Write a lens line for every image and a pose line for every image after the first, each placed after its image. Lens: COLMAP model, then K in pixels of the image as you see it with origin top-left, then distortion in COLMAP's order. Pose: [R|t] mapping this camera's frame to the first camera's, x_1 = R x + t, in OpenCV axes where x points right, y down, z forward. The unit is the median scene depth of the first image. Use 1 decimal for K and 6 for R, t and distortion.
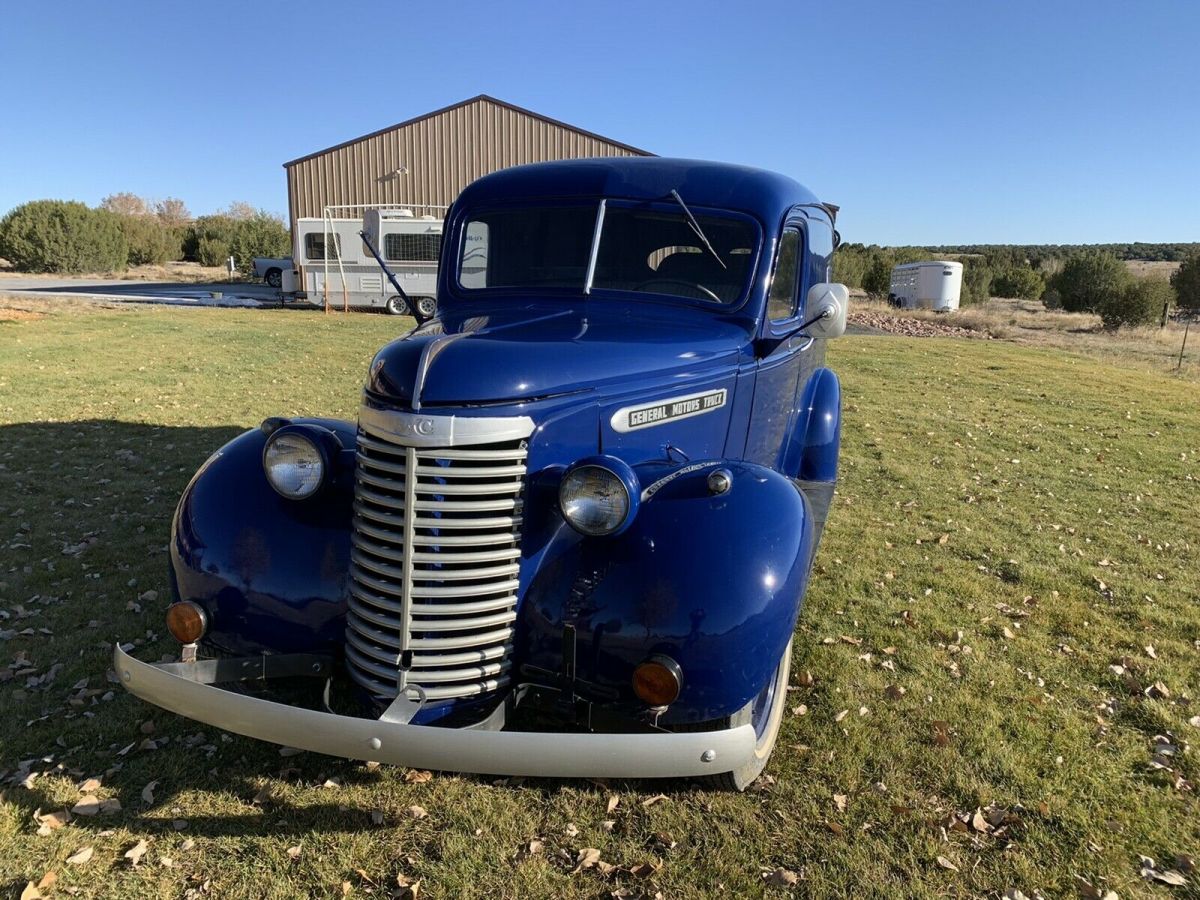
lens RADIAL K [[918.3, 0, 599.4], [0, 918.3, 440.8], [0, 0, 1]] dist [0.037249, -0.030184]
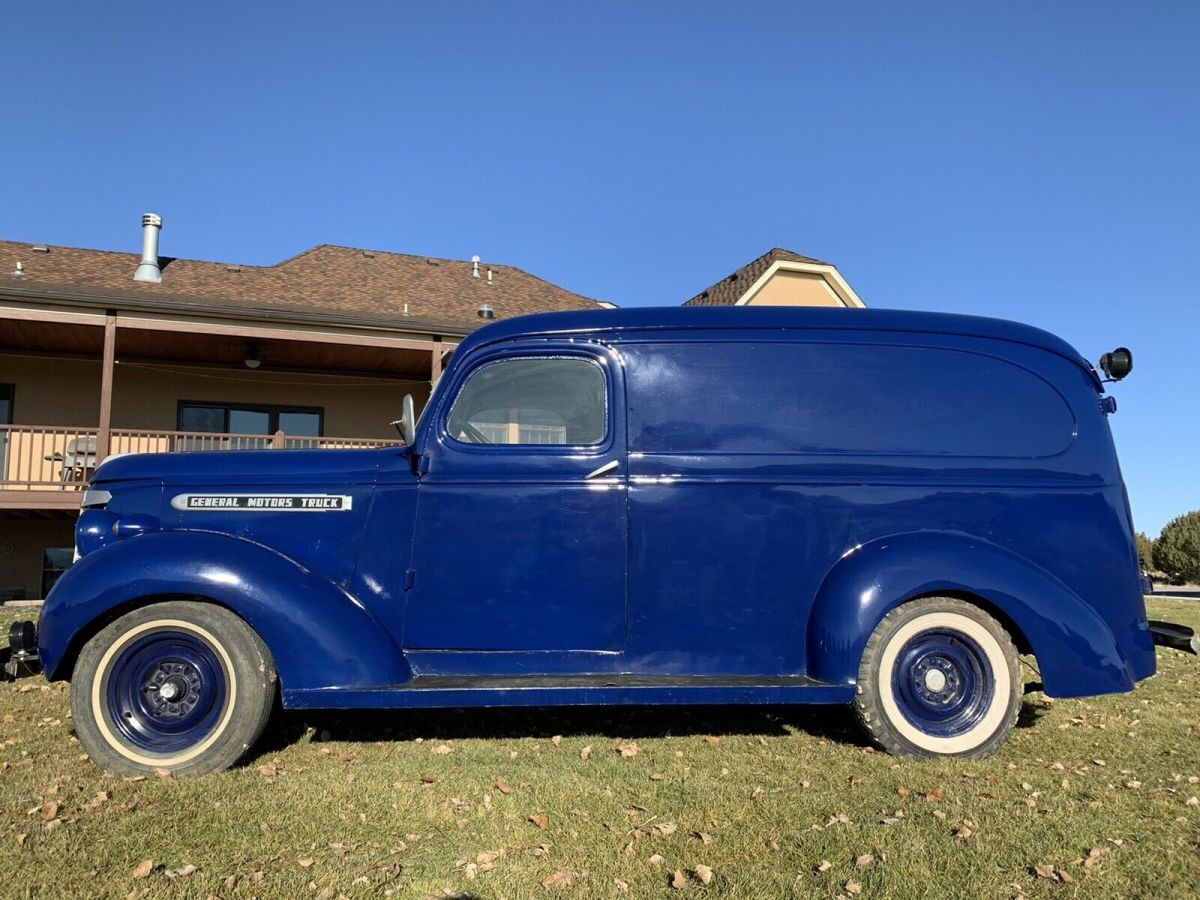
lens RADIAL K [[984.6, 0, 592.2], [0, 984.6, 452.3], [0, 0, 1]] dist [0.060590, -0.078614]
pose [[0.394451, -0.133307, -0.909196, 1.771866], [-0.166334, 0.962719, -0.213318, 0.133142], [0.903737, 0.235374, 0.357572, 1.027452]]
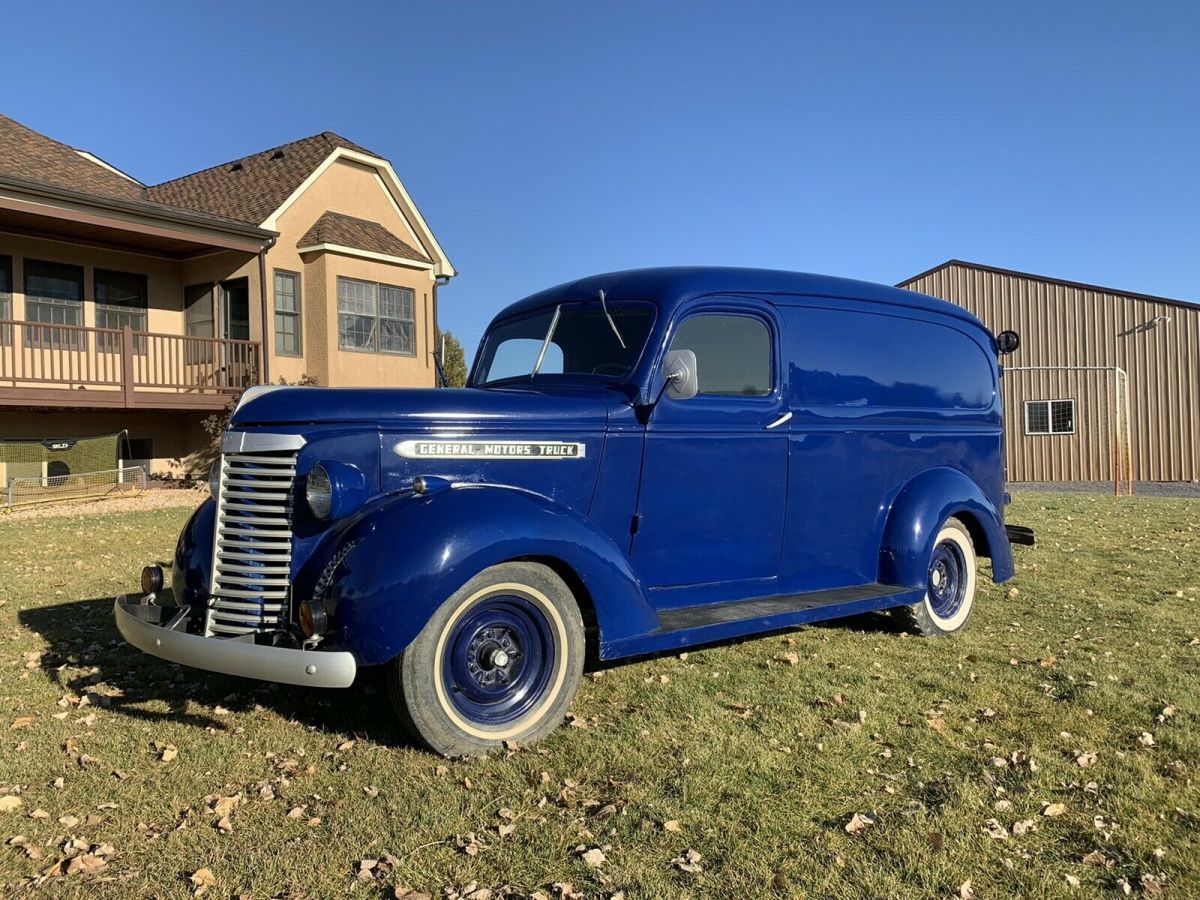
lens RADIAL K [[984.6, 0, 586.3], [0, 984.6, 427.5], [0, 0, 1]] dist [0.060590, -0.078614]
pose [[0.844633, -0.043574, -0.533570, 1.007081], [-0.072478, 0.978198, -0.194616, 0.206105], [0.530418, 0.203051, 0.823060, -0.024366]]
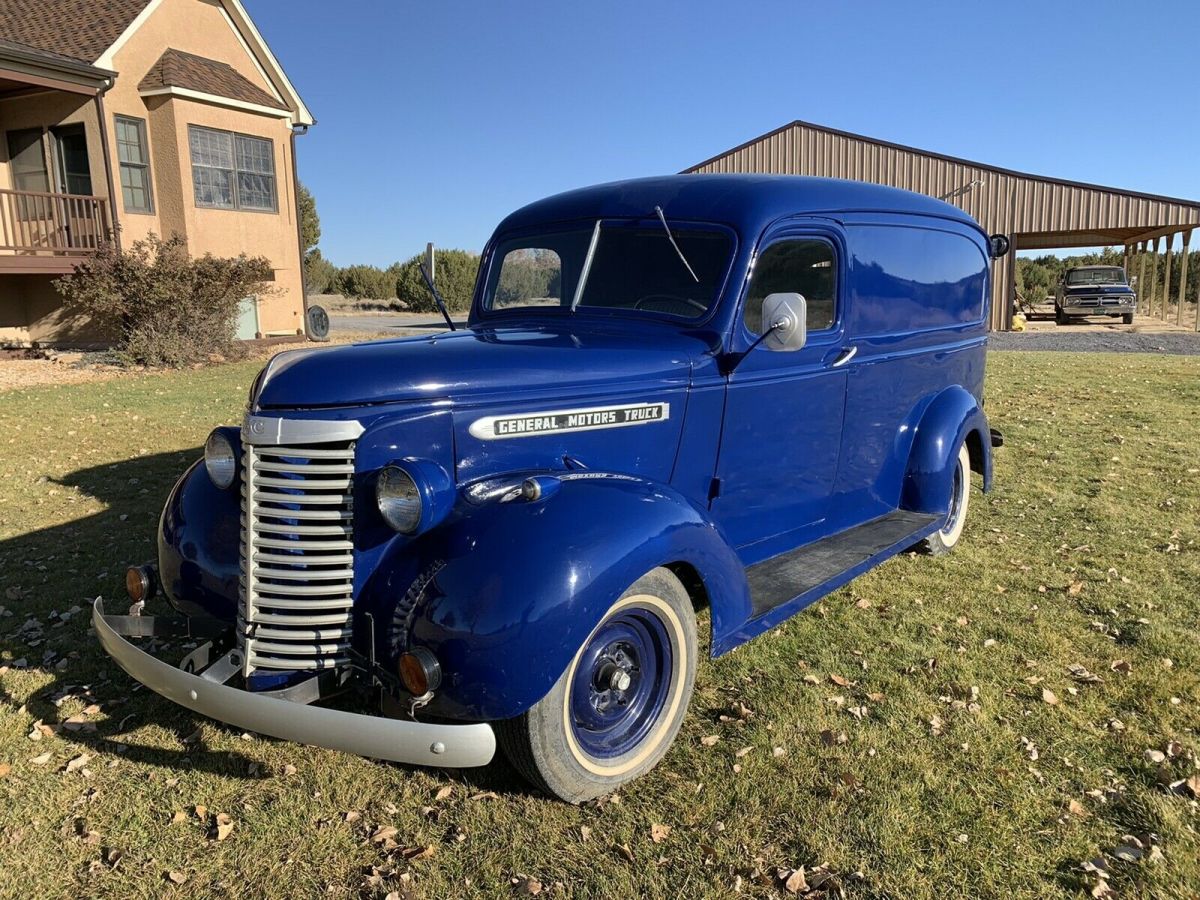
lens RADIAL K [[918.3, 0, 592.1], [0, 918.3, 433.3], [0, 0, 1]] dist [0.037249, -0.030184]
pose [[0.927065, 0.021993, -0.374256, 0.543483], [-0.035947, 0.998893, -0.030344, 0.010880], [0.373174, 0.041584, 0.926829, 0.072031]]
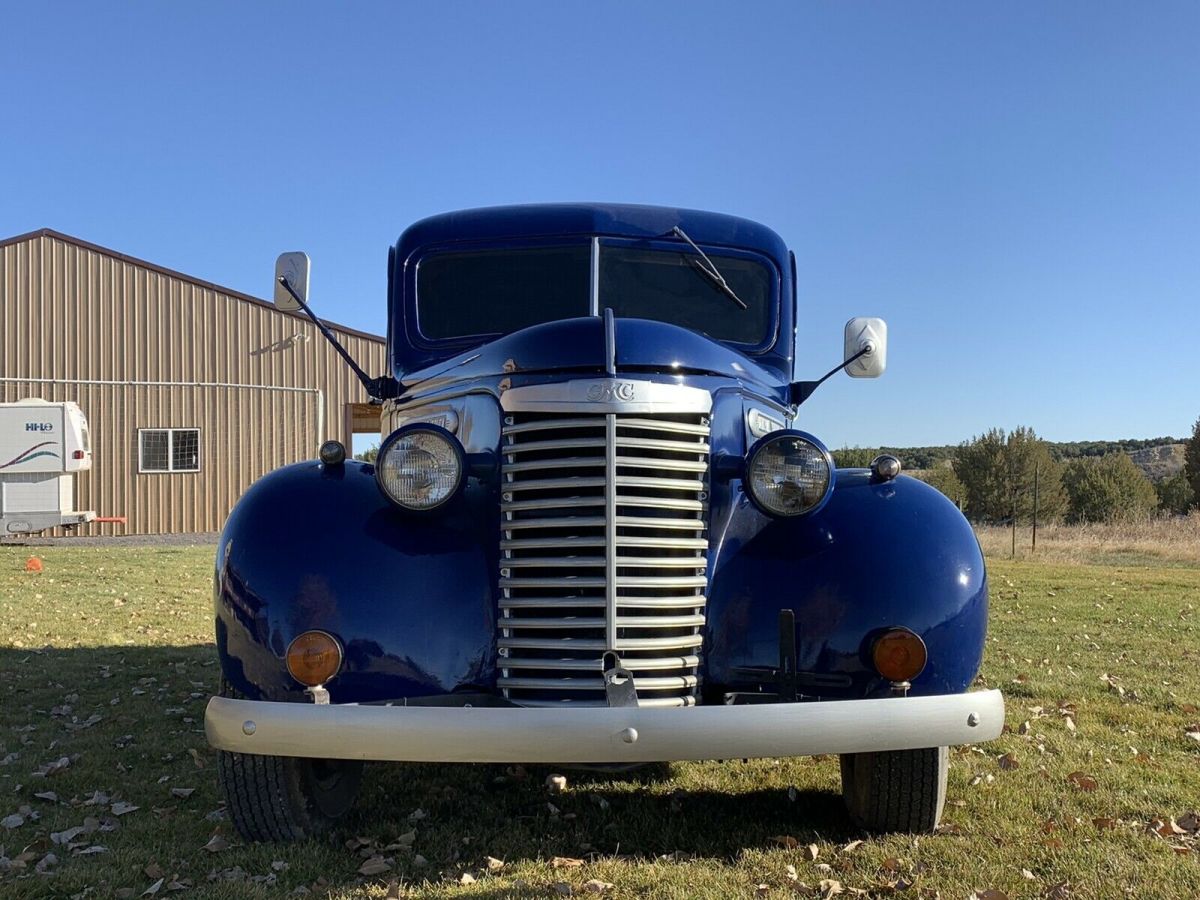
lens RADIAL K [[1362.4, 0, 577.4], [0, 1362.4, 404.6], [0, 0, 1]] dist [0.056420, 0.000000]
pose [[0.956071, -0.012253, 0.292880, -0.544778], [0.084926, 0.967854, -0.236739, 0.270216], [-0.280565, 0.251213, 0.926378, -0.201341]]
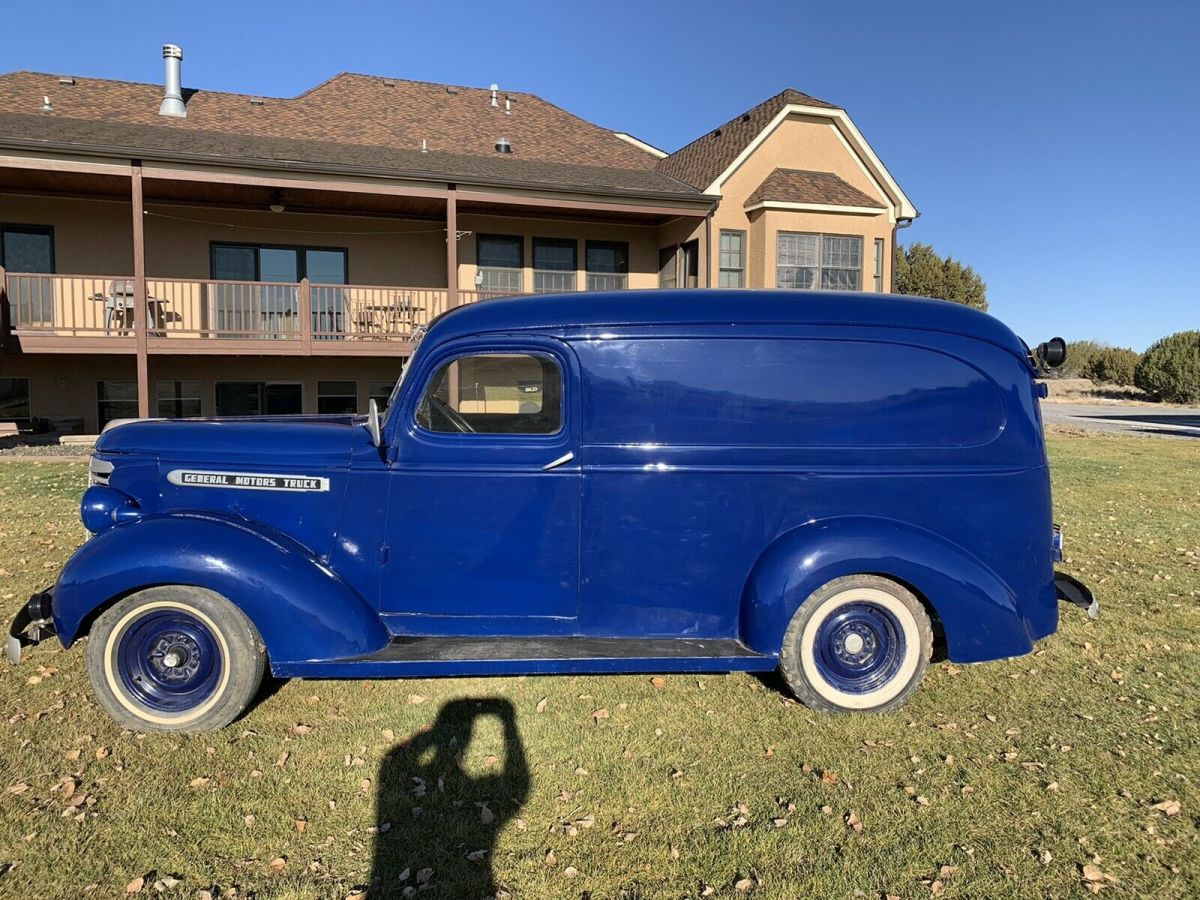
lens RADIAL K [[918.3, 0, 601.6], [0, 918.3, 443.3], [0, 0, 1]] dist [0.037249, -0.030184]
pose [[0.381170, 0.055735, -0.922823, 1.836487], [-0.179980, 0.983557, -0.014937, -0.194387], [0.906817, 0.171783, 0.384934, 1.063082]]
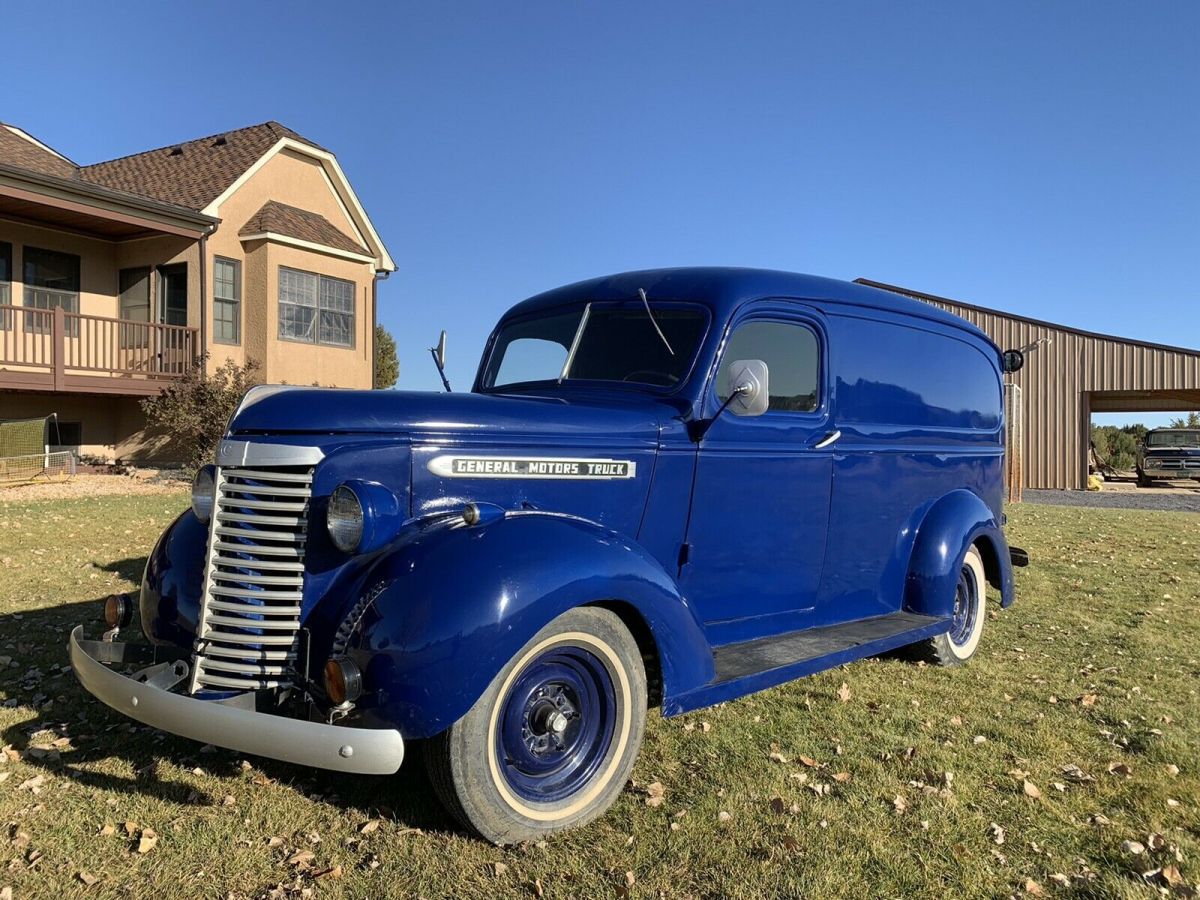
lens RADIAL K [[918.3, 0, 586.2], [0, 918.3, 427.9], [0, 0, 1]] dist [0.037249, -0.030184]
pose [[0.892318, -0.013428, -0.451207, 0.688891], [-0.084080, 0.977121, -0.195357, 0.136403], [0.443507, 0.212258, 0.870774, 0.109507]]
